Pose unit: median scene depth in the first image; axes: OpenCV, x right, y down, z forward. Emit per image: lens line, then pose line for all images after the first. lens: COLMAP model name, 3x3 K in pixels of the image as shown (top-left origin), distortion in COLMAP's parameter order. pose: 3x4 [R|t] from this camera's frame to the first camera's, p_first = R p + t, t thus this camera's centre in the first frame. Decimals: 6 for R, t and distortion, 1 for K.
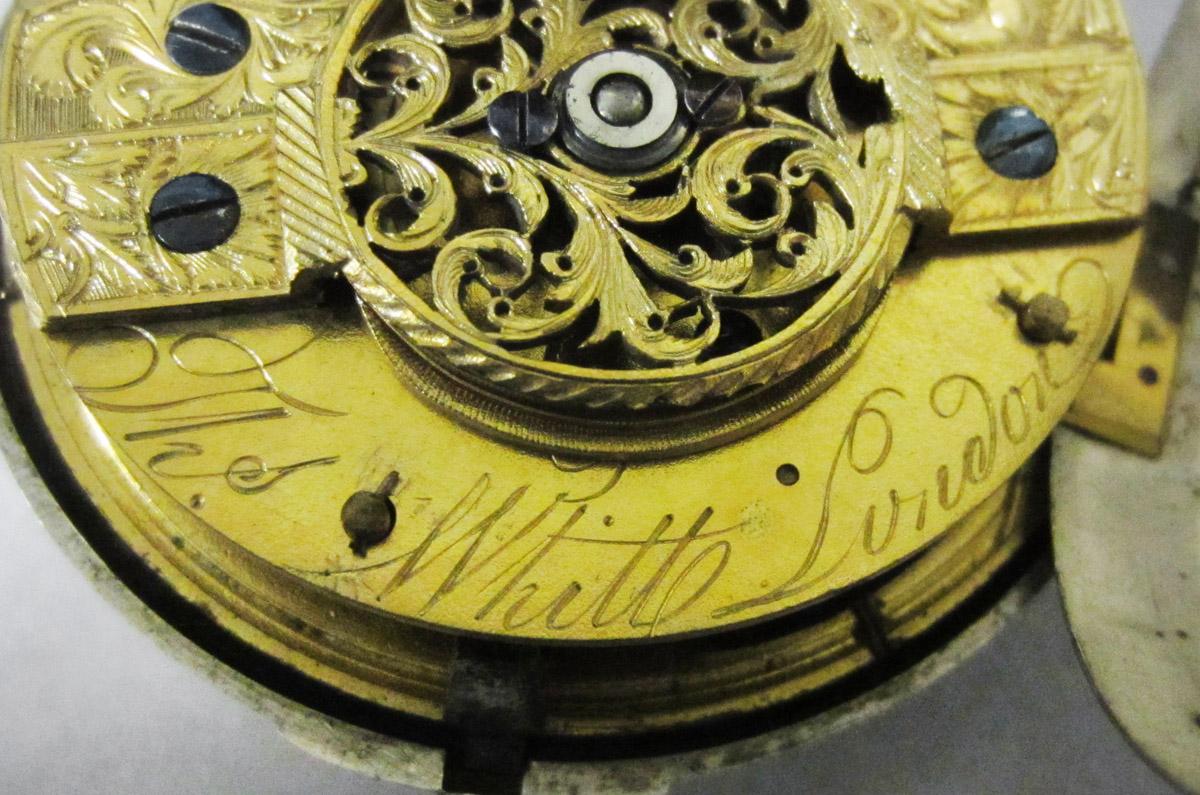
lens RADIAL K [[1437.1, 0, 600.2], [0, 1437.1, 396.9], [0, 0, 1]] dist [0.008556, 0.000000]
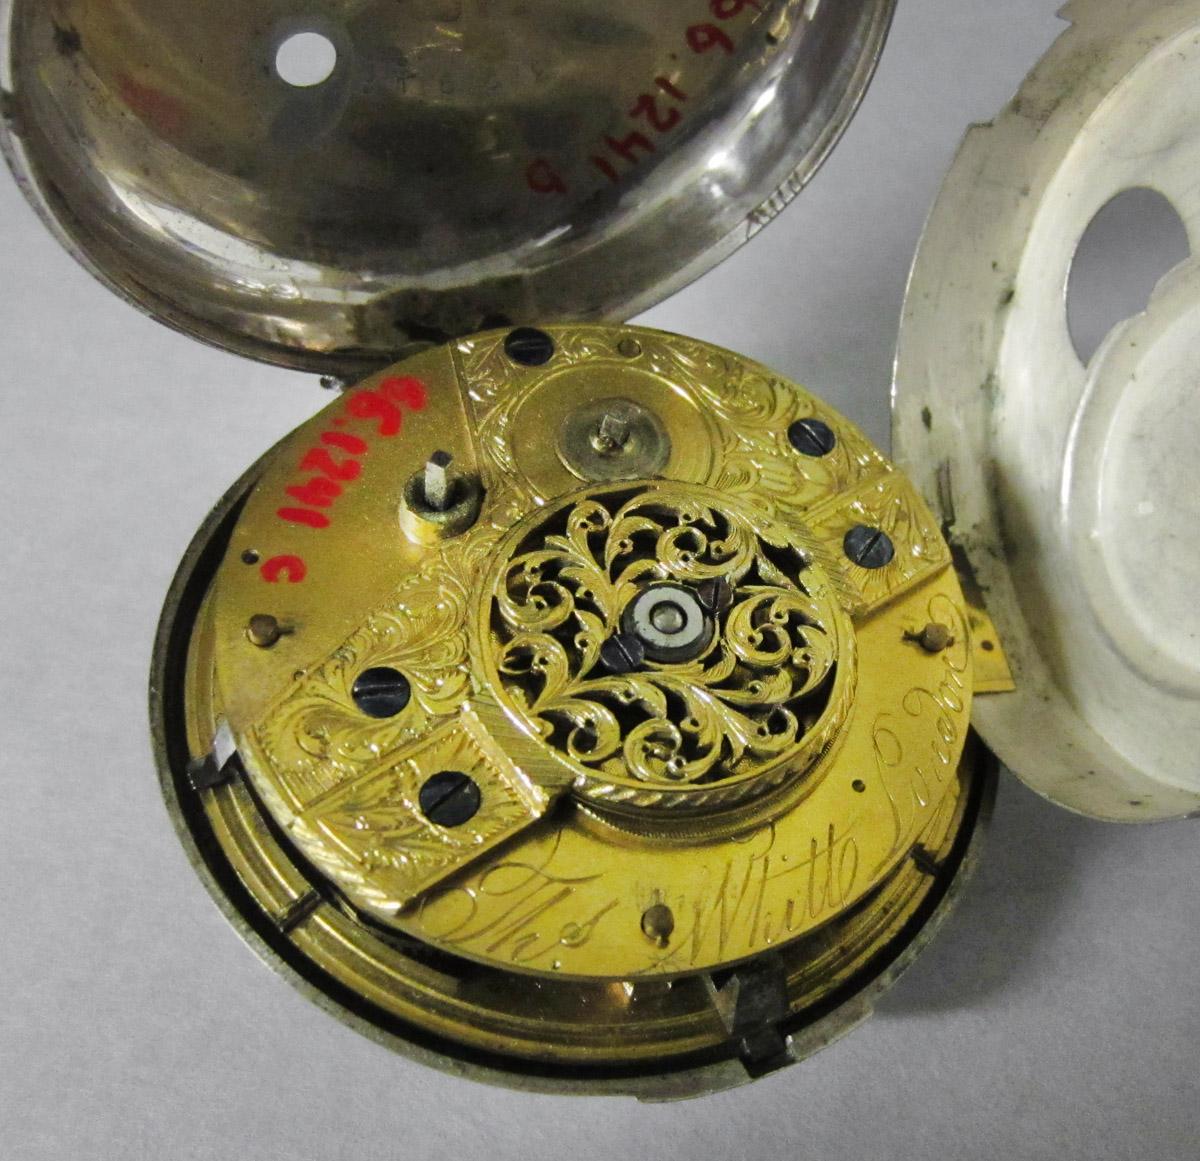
lens RADIAL K [[2055.1, 0, 600.1], [0, 2055.1, 581.0], [0, 0, 1]] dist [0.016291, 0.000000]
pose [[0.848082, -0.382602, 0.366568, -0.875824], [0.433484, 0.898832, -0.064748, -0.129573], [-0.304711, 0.213813, 0.928135, -1.110360]]
